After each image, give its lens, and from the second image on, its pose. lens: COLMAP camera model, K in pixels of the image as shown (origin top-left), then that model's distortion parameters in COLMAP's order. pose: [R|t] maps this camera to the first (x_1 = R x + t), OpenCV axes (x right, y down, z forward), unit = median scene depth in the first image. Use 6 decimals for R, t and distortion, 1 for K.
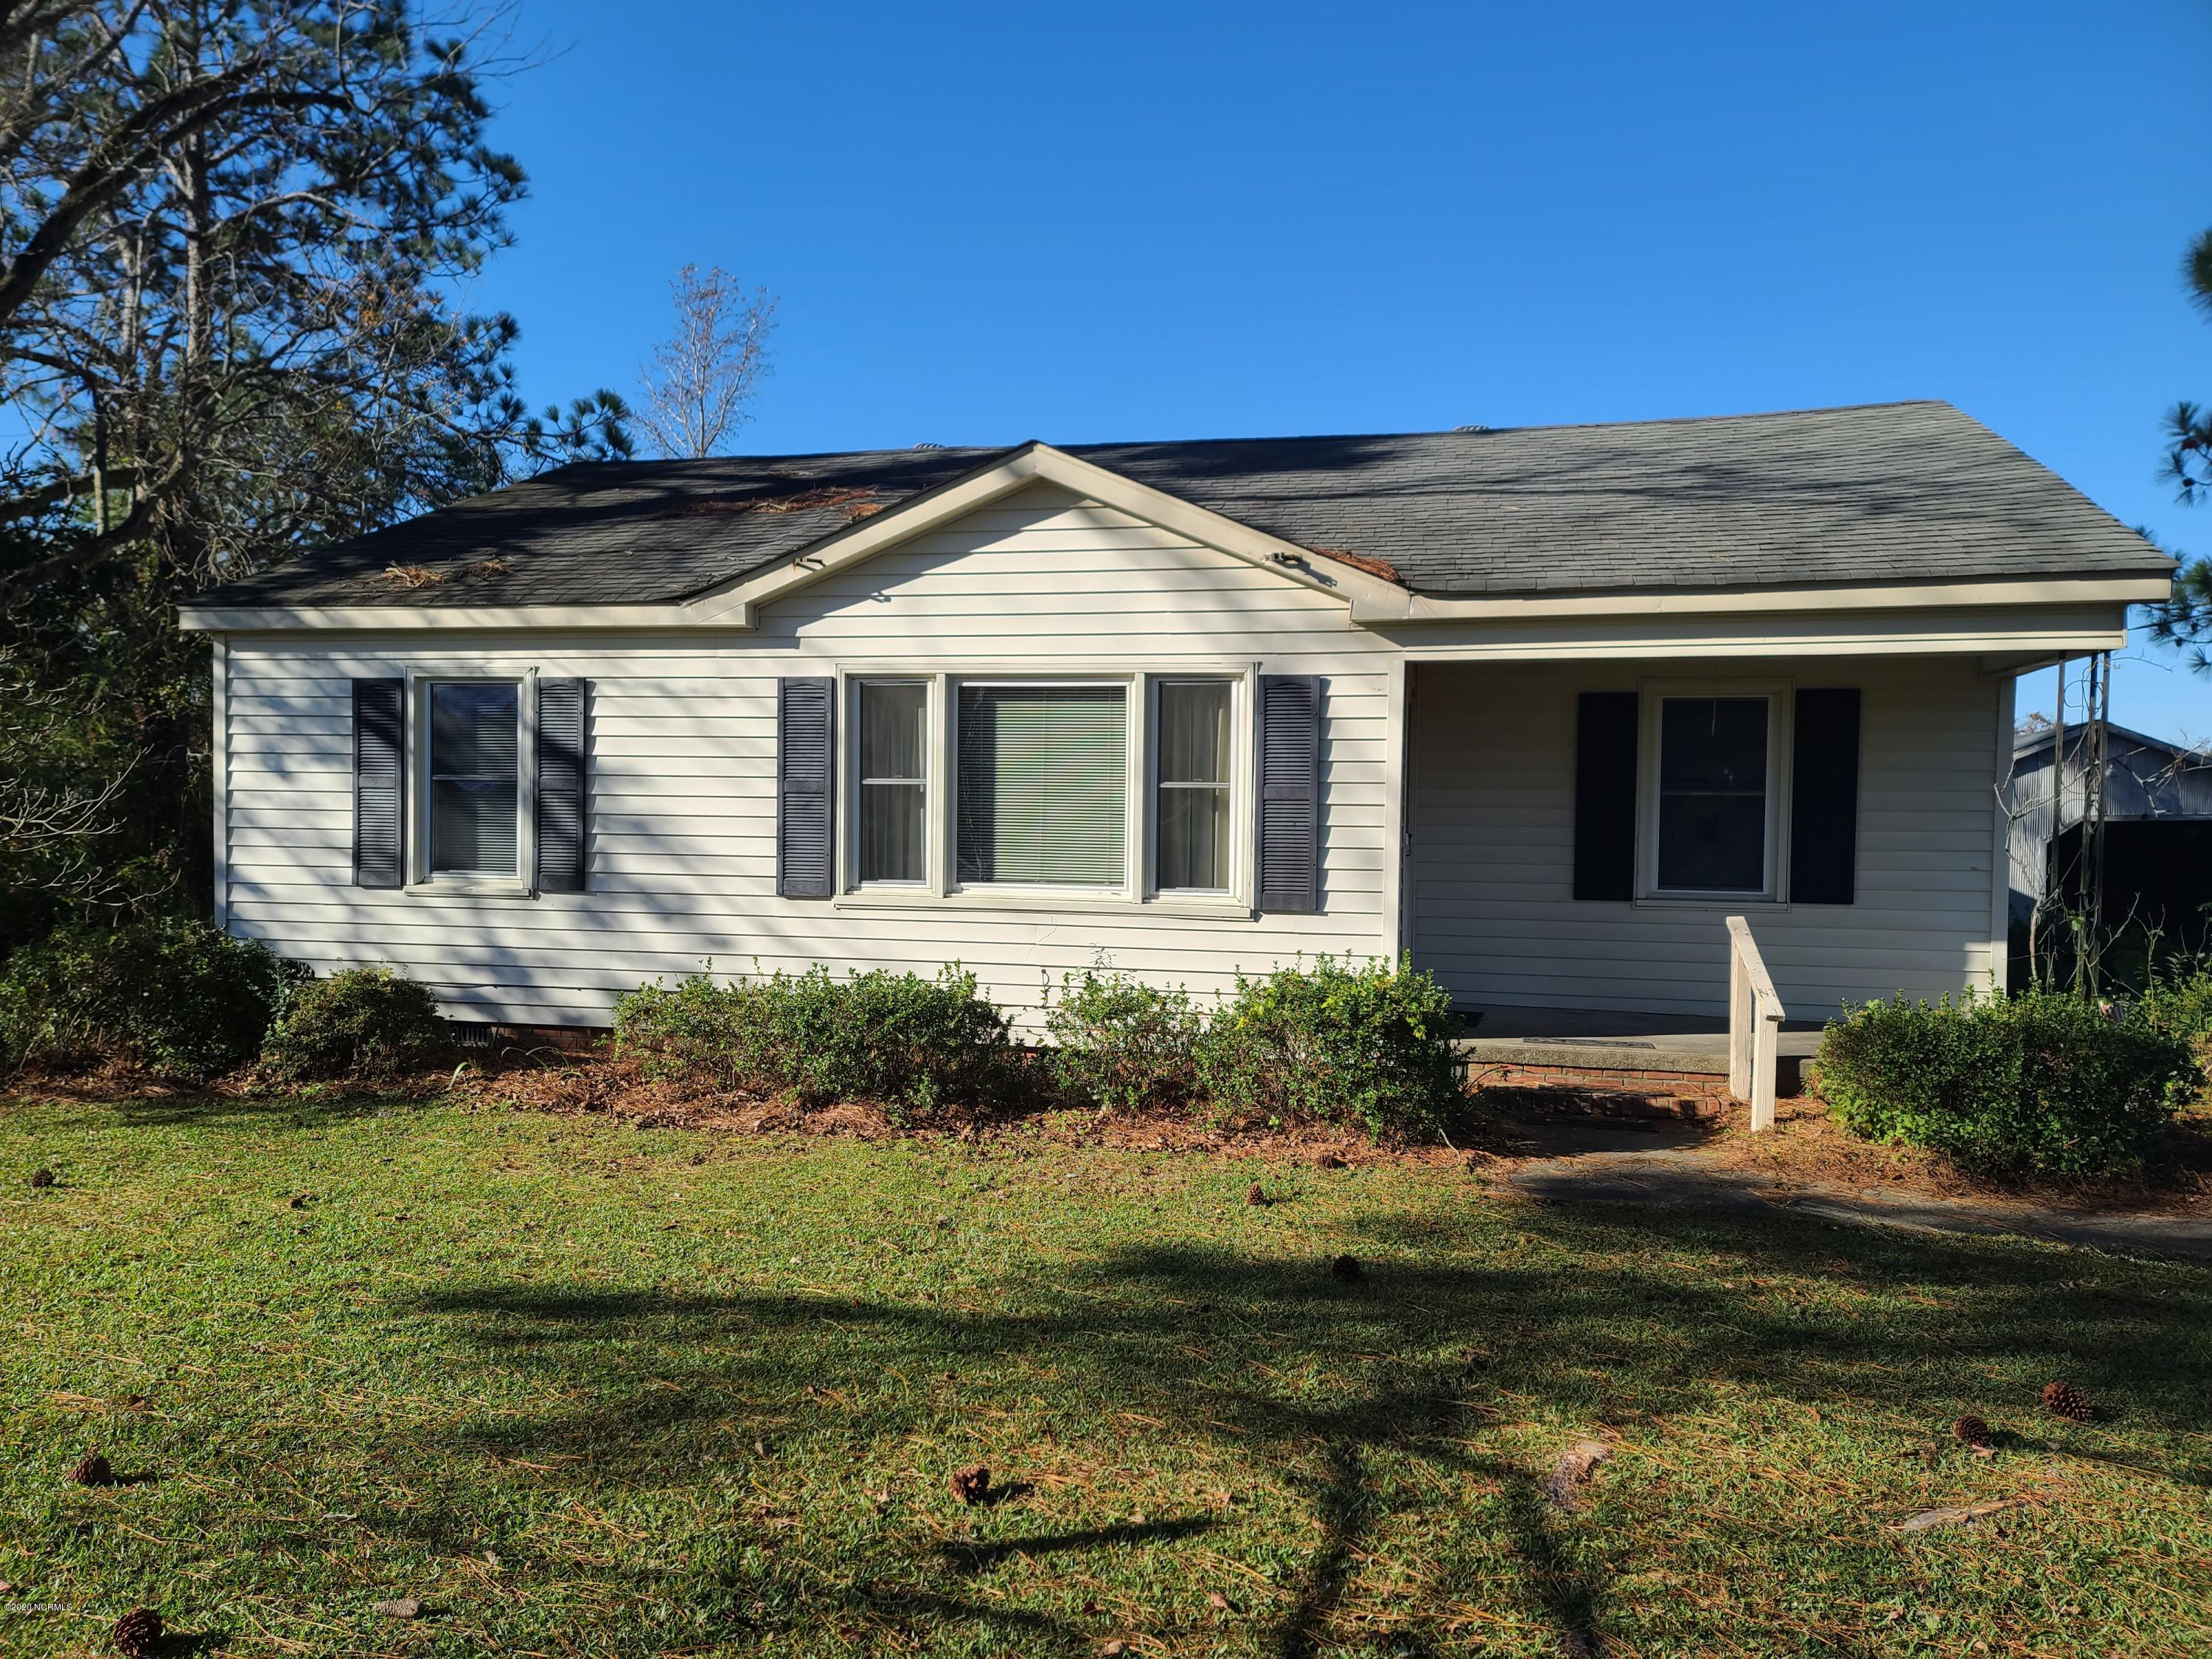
lens RADIAL K [[1546.9, 0, 1106.0], [0, 1546.9, 829.5], [0, 0, 1]] dist [0.080962, -0.043649]
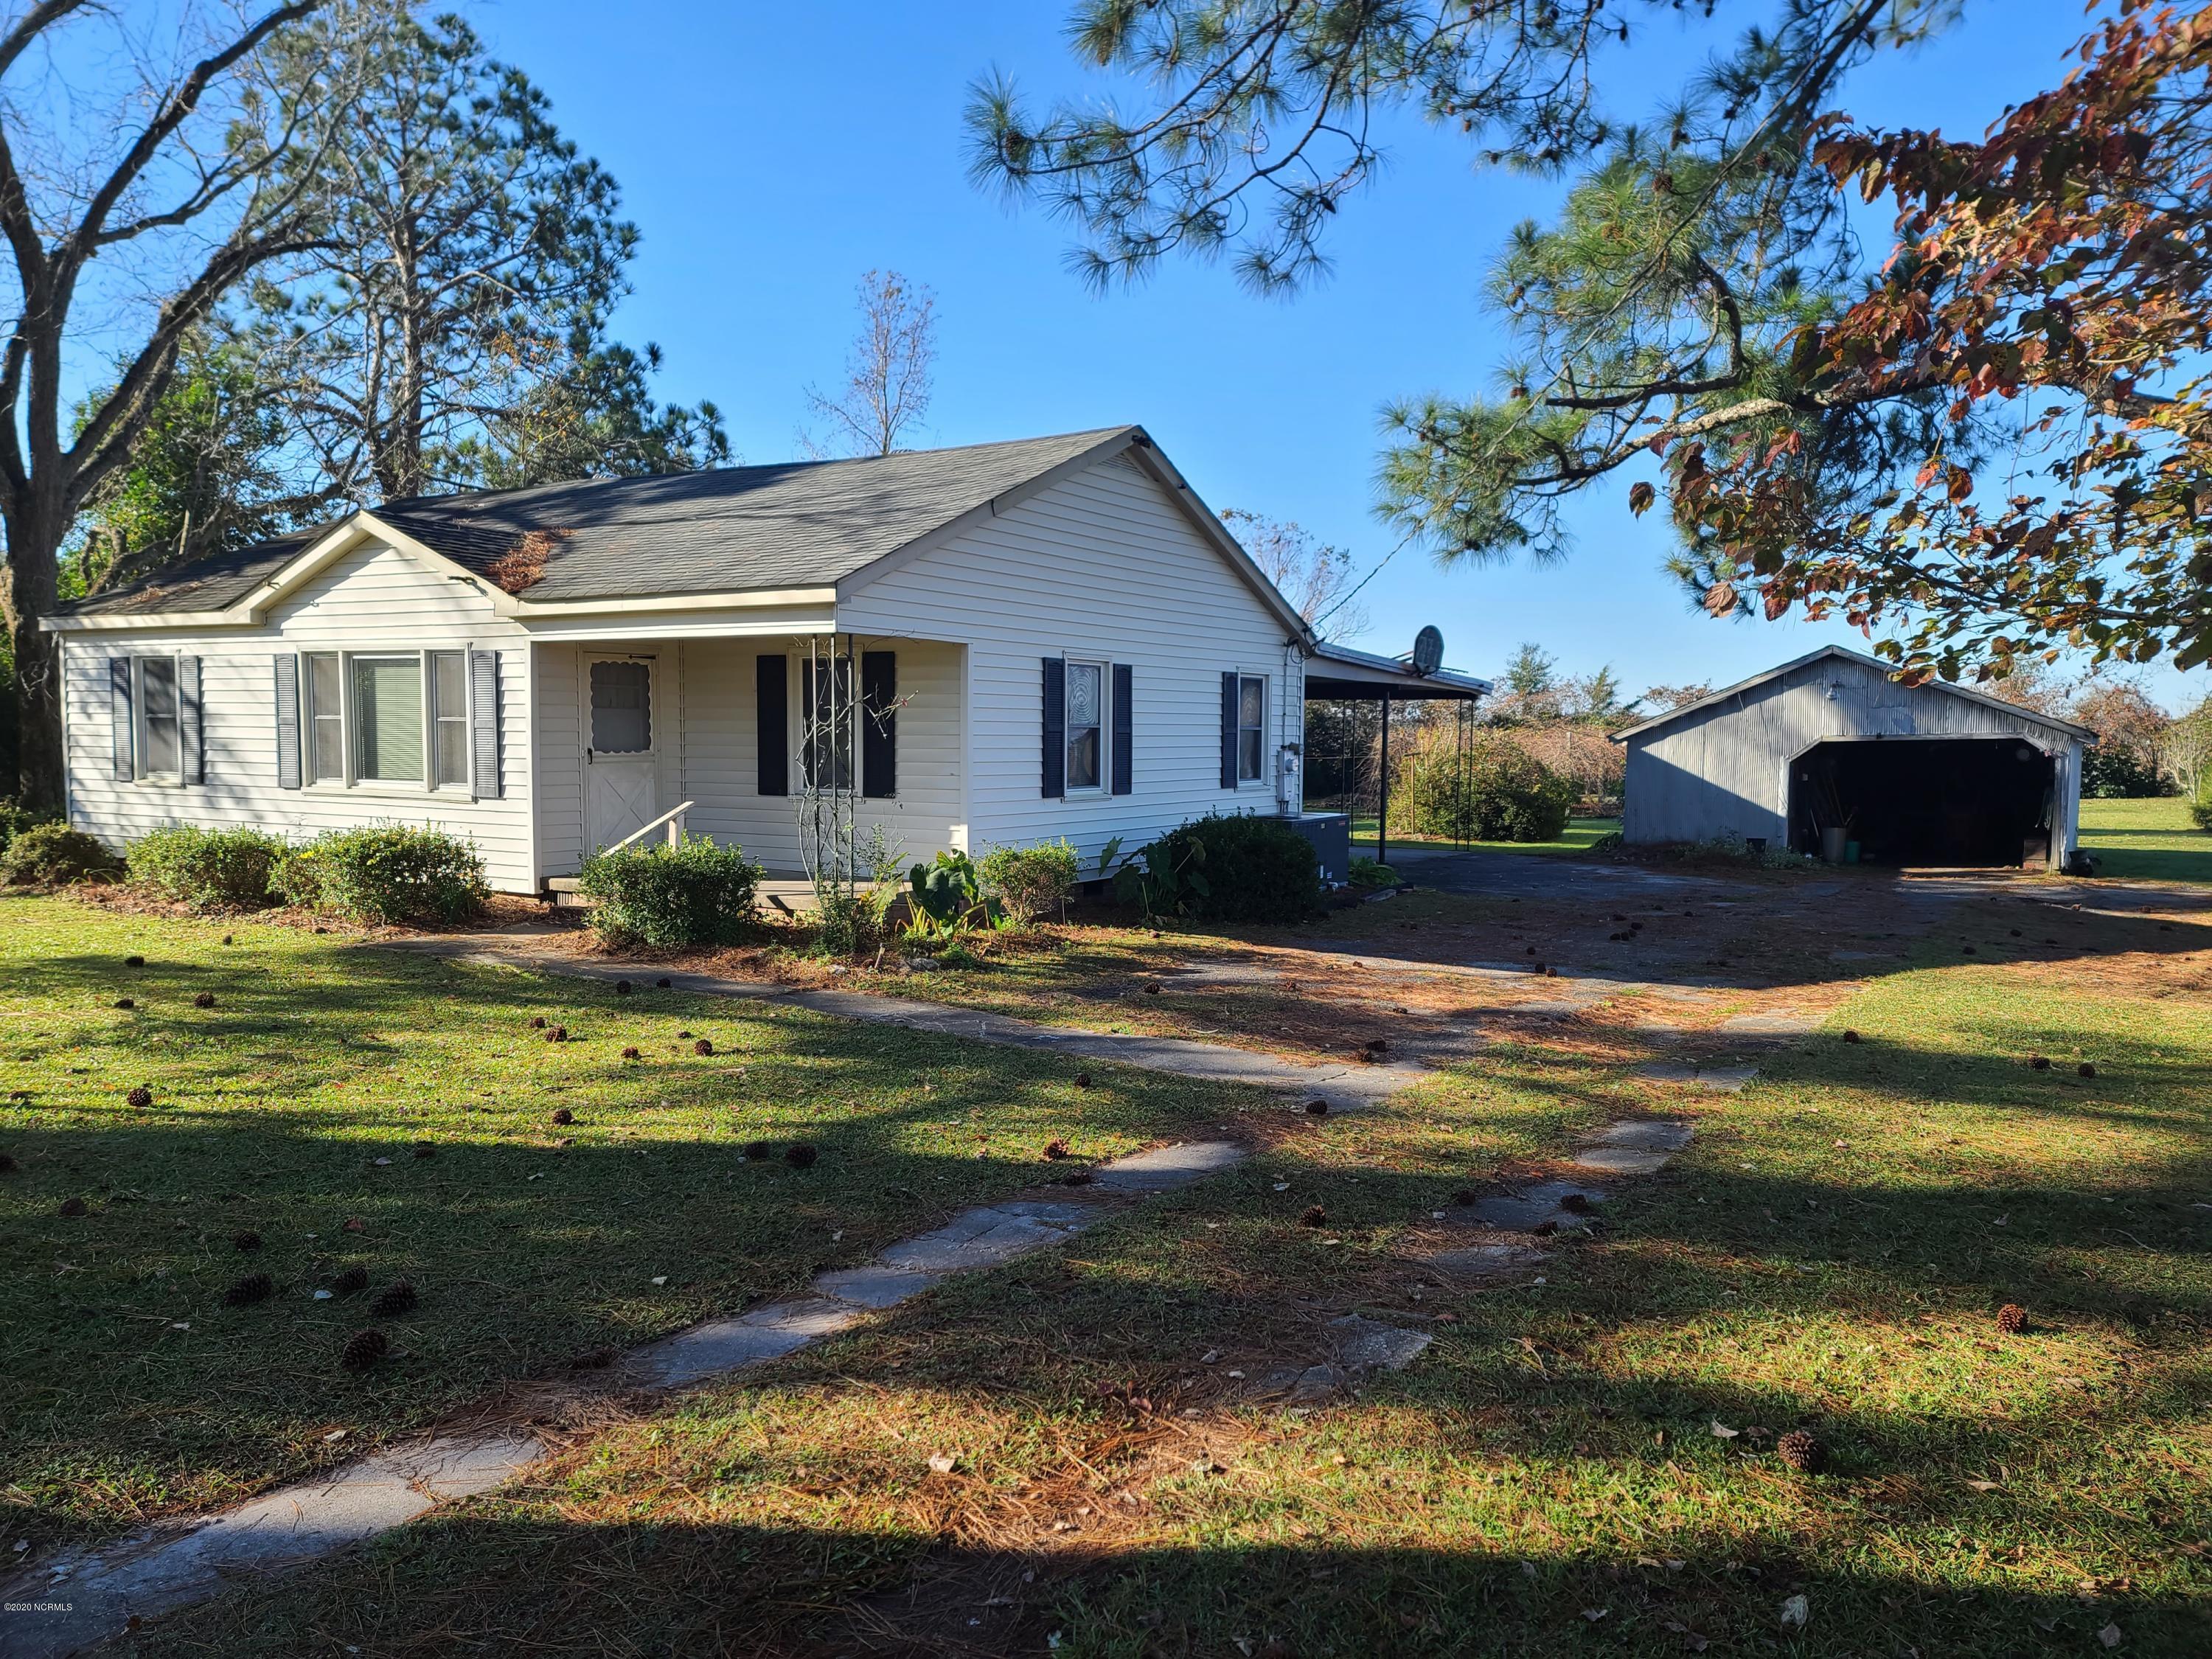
lens RADIAL K [[1546.9, 0, 1106.0], [0, 1546.9, 829.5], [0, 0, 1]] dist [0.080962, -0.043649]
pose [[0.953182, 0.013336, -0.302104, 1.092447], [0.000786, 0.998914, 0.046575, 0.009720], [0.302397, -0.044632, 0.952137, -0.316034]]
